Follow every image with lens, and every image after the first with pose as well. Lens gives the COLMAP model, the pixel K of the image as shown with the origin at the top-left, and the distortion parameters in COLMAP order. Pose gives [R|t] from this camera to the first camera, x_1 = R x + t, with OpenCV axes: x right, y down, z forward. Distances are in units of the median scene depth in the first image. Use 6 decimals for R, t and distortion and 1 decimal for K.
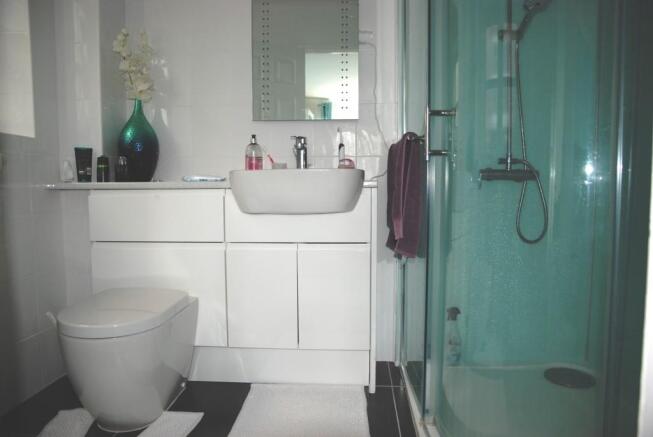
lens RADIAL K [[454.6, 0, 327.0], [0, 454.6, 217.8], [0, 0, 1]] dist [-0.030325, 0.022985]
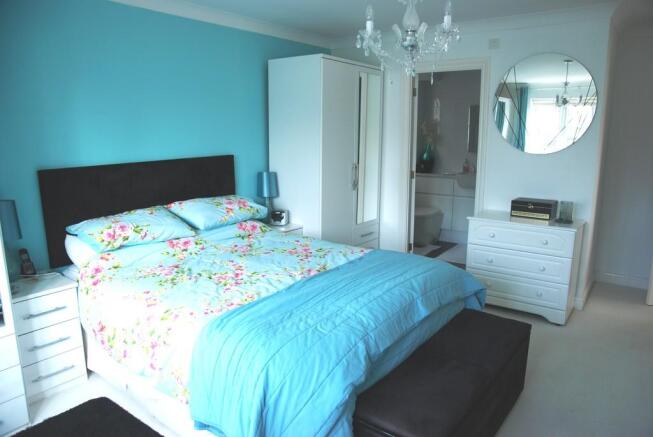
lens RADIAL K [[454.6, 0, 326.5], [0, 454.6, 220.6], [0, 0, 1]] dist [-0.030325, 0.022985]
pose [[0.830513, 0.102064, -0.547568, 0.717134], [-0.034332, 0.990579, 0.132568, -0.150646], [0.555940, -0.091300, 0.826193, -1.914802]]
